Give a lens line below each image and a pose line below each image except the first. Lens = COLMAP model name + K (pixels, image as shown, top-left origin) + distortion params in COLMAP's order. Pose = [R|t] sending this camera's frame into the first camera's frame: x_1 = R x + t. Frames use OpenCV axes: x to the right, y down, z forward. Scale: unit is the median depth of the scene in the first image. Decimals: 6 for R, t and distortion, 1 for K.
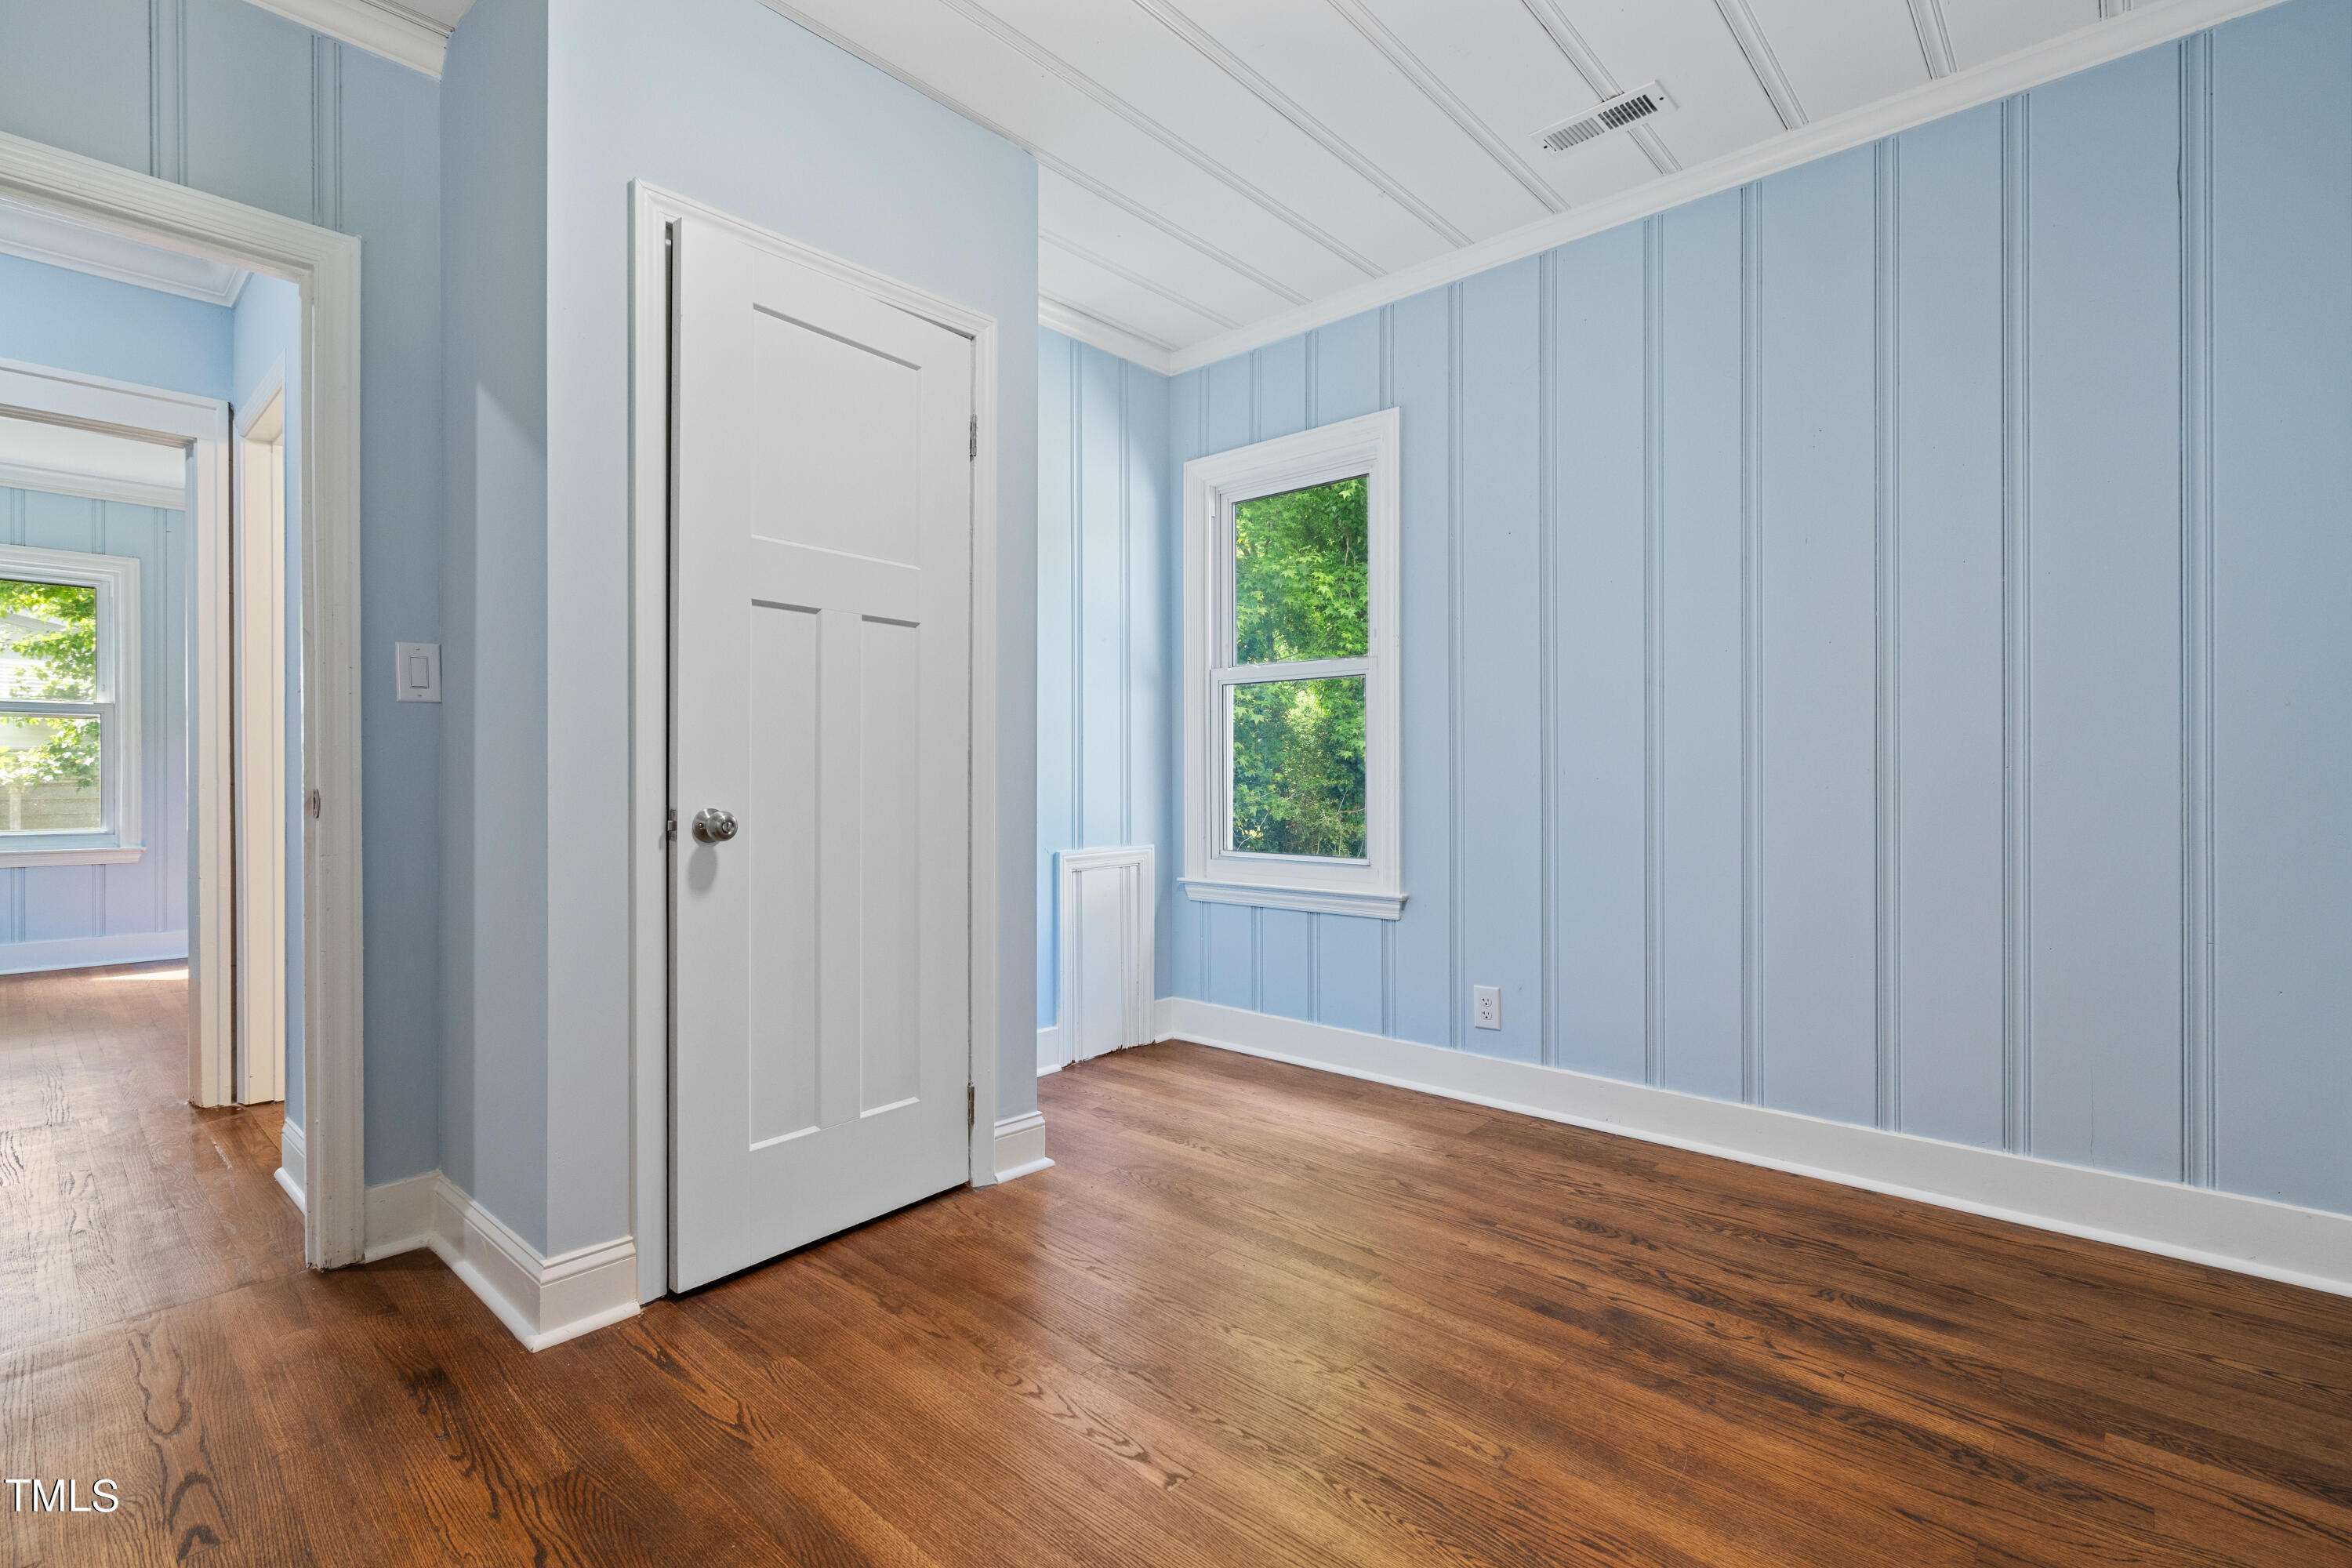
lens RADIAL K [[1094.0, 0, 1156.4], [0, 1094.0, 763.4], [0, 0, 1]] dist [-0.000927, 0.001448]
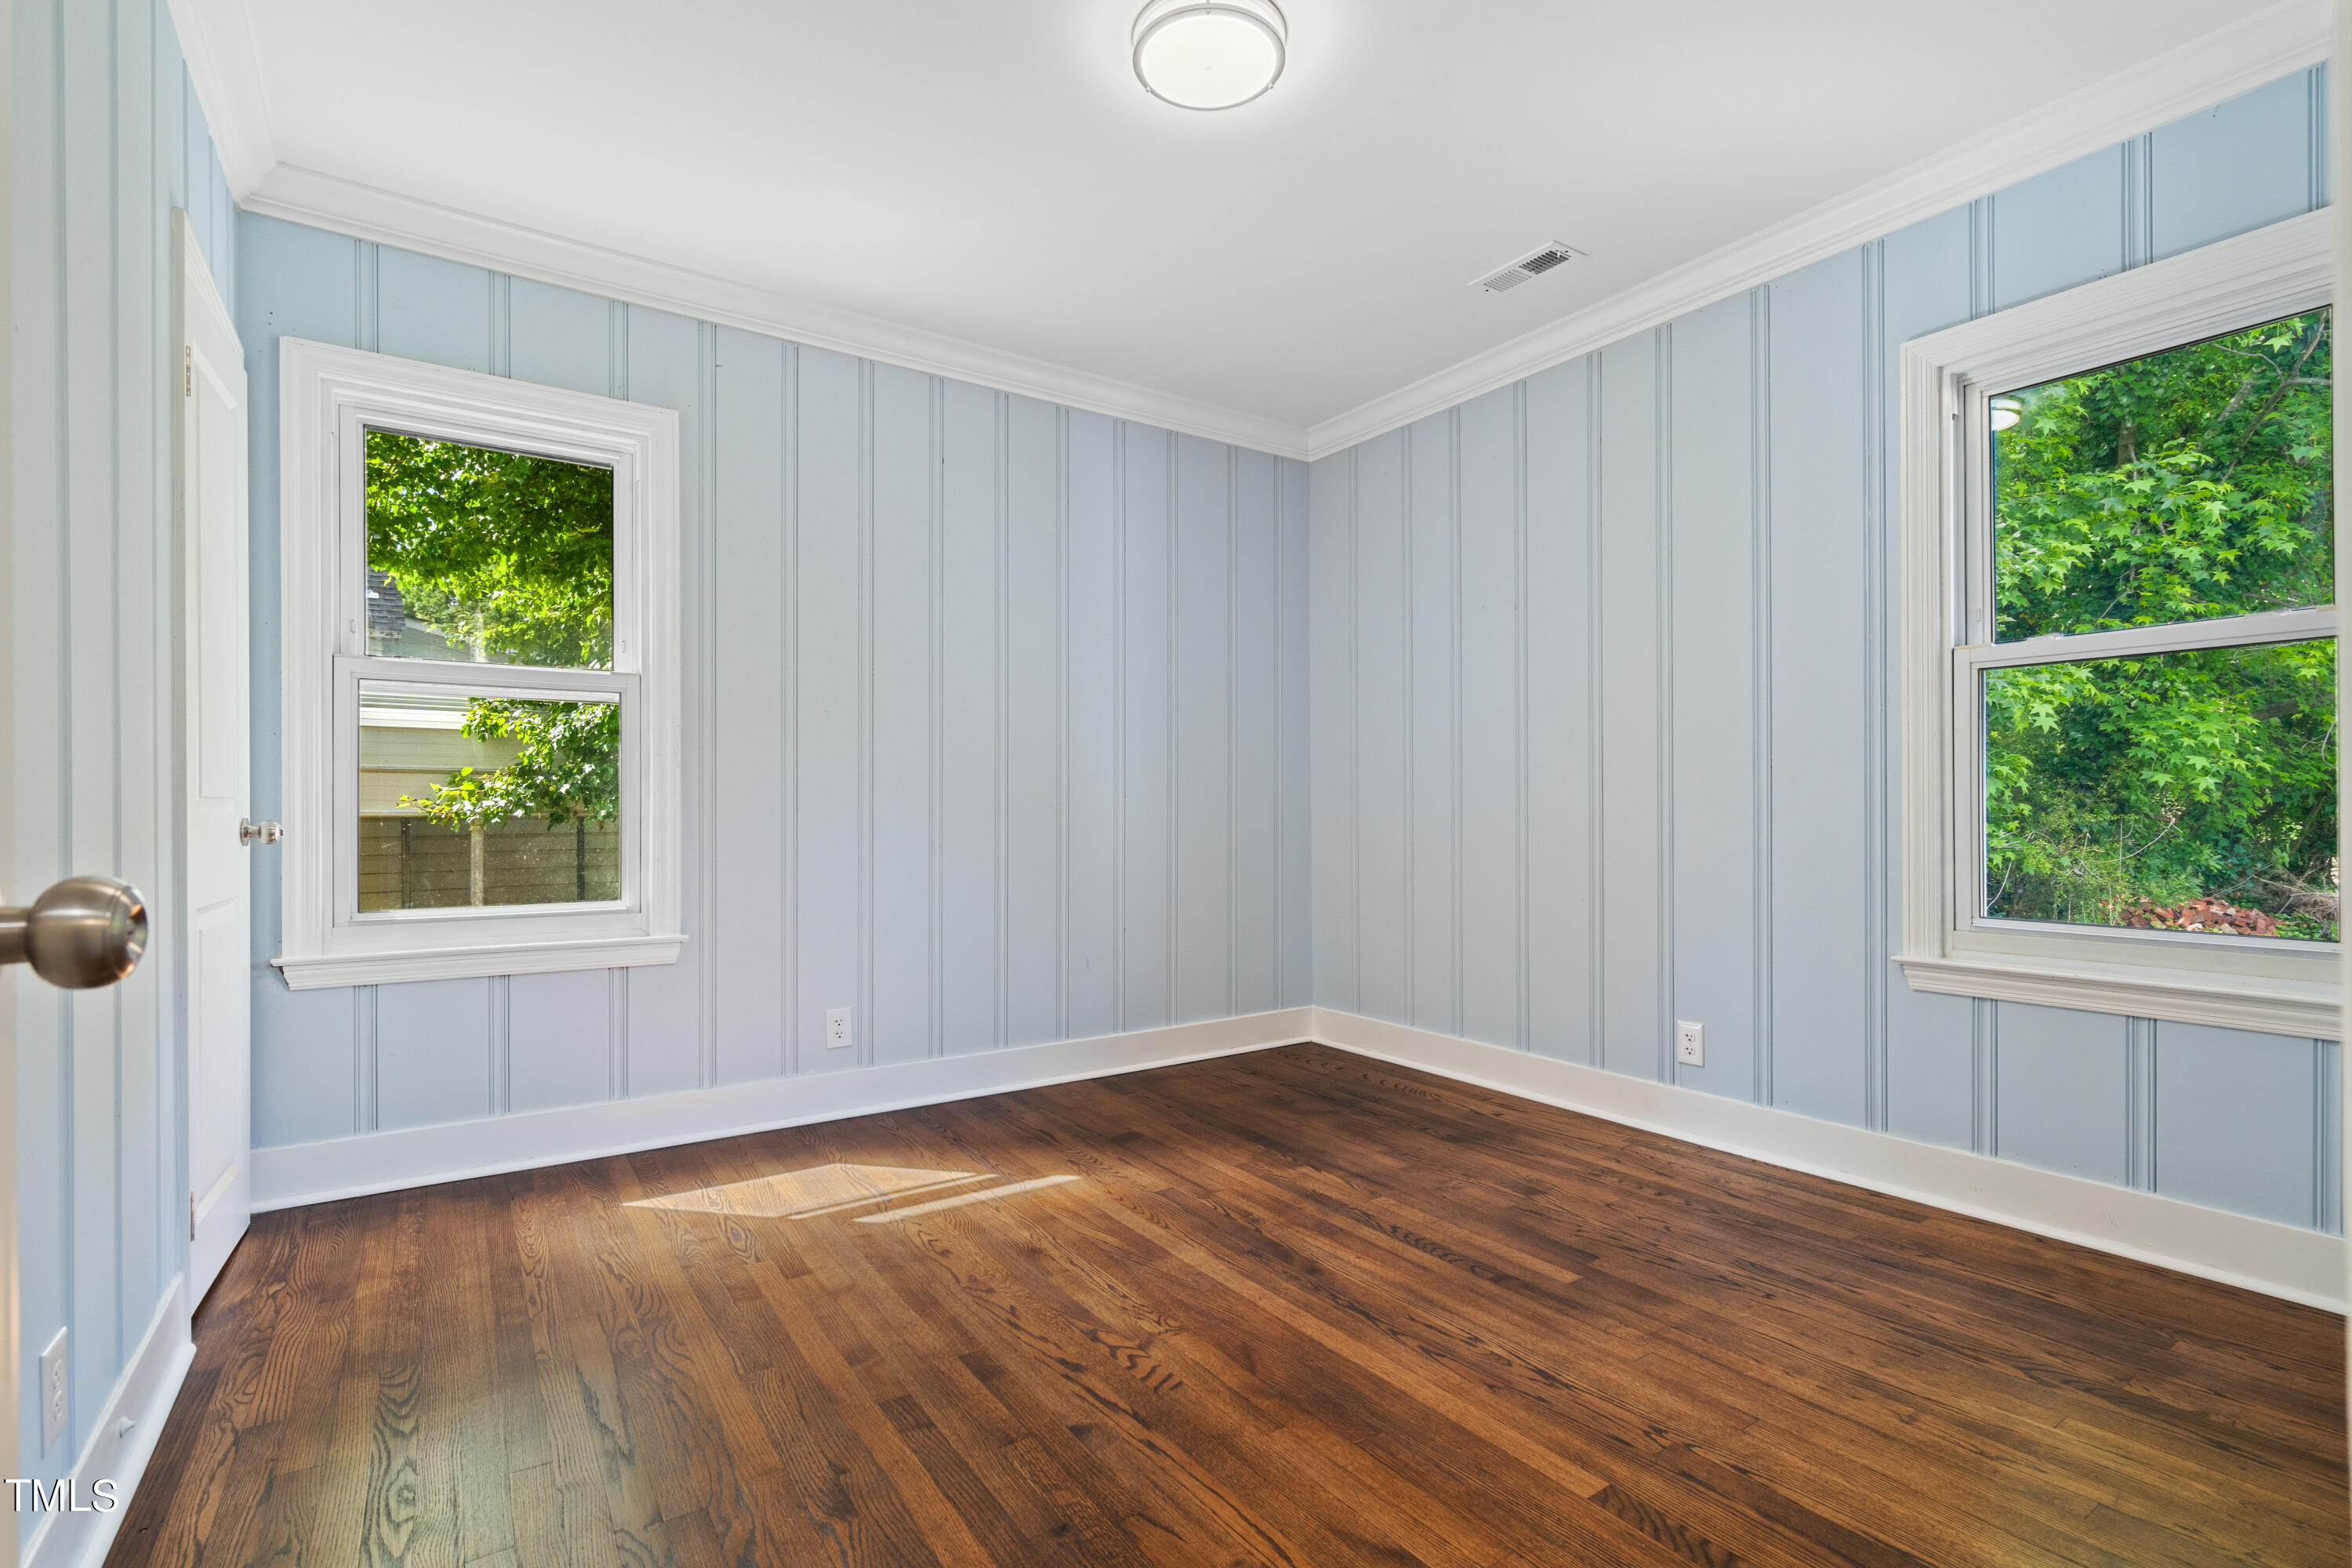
lens RADIAL K [[1094.0, 0, 1164.6], [0, 1094.0, 792.2], [0, 0, 1]] dist [-0.000927, 0.001448]
pose [[0.972530, -0.005359, -0.232716, -1.234445], [0.003883, 0.999969, -0.006803, 0.019611], [0.232745, 0.005712, 0.972521, 1.144460]]
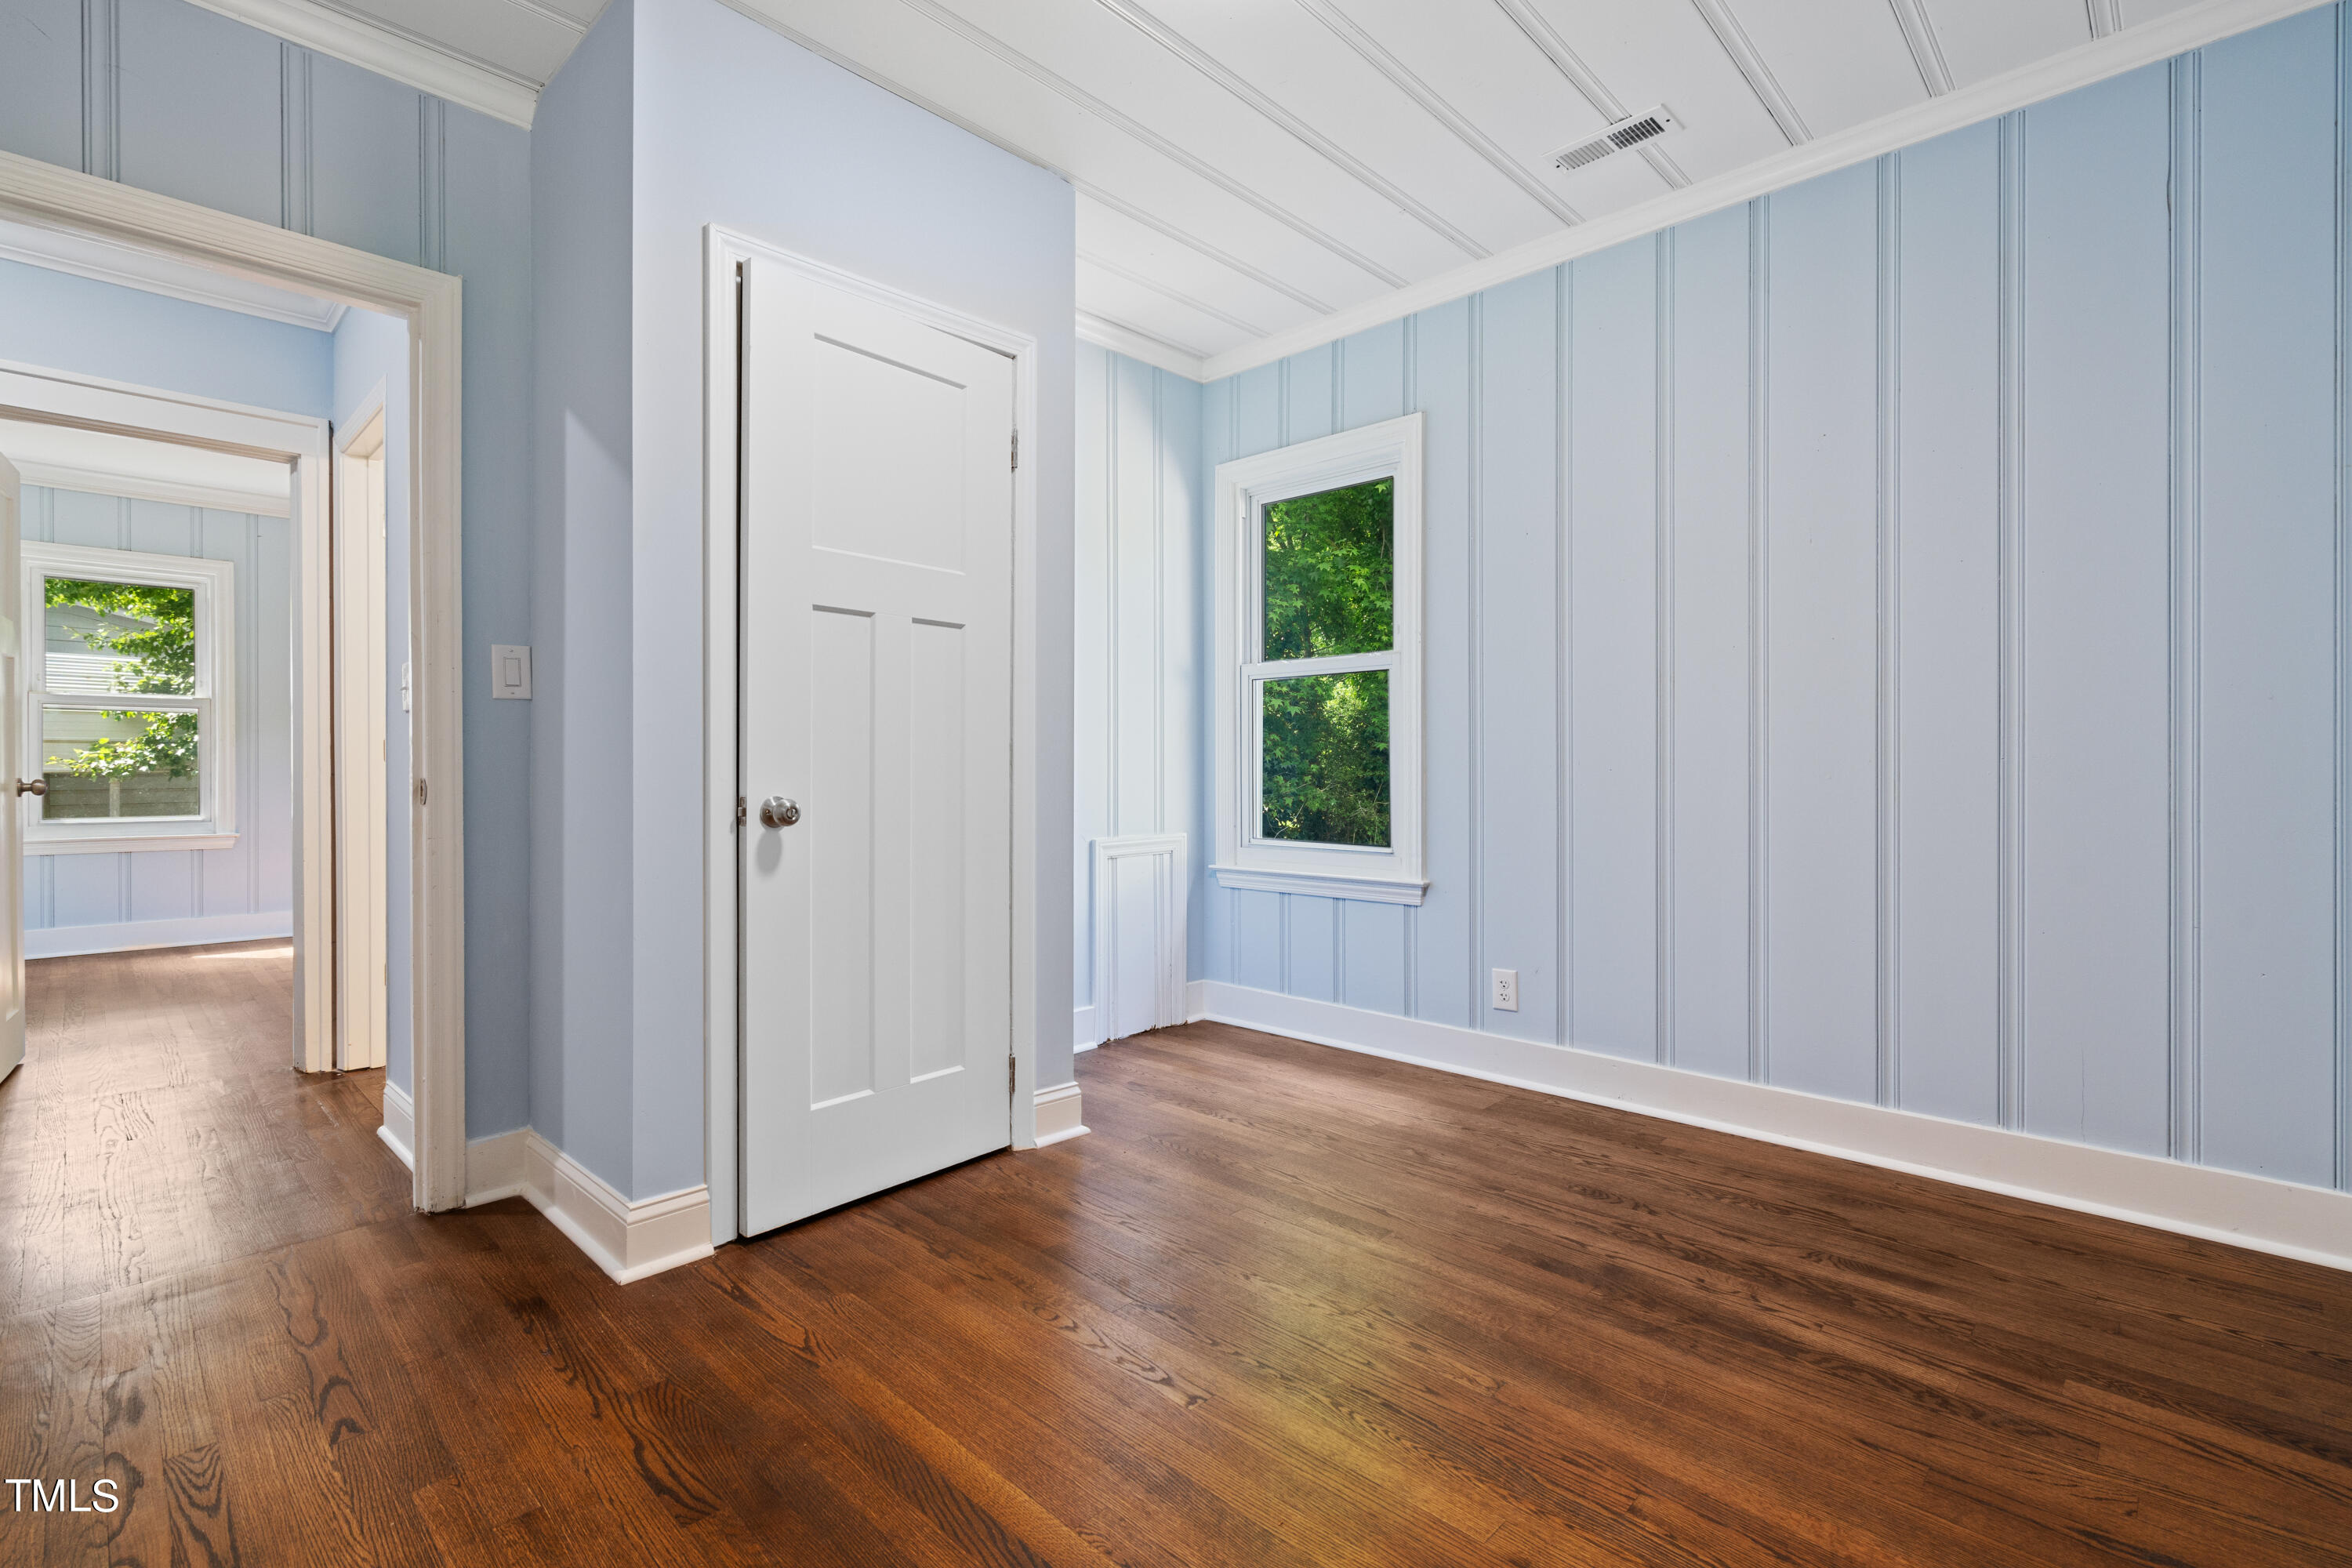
lens RADIAL K [[1094.0, 0, 1157.8], [0, 1094.0, 753.1], [0, 0, 1]] dist [-0.000927, 0.001448]
pose [[0.999416, 0.000187, -0.034164, 0.009766], [-0.000231, 0.999999, -0.001301, -0.000490], [0.034164, 0.001309, 0.999415, -0.067451]]
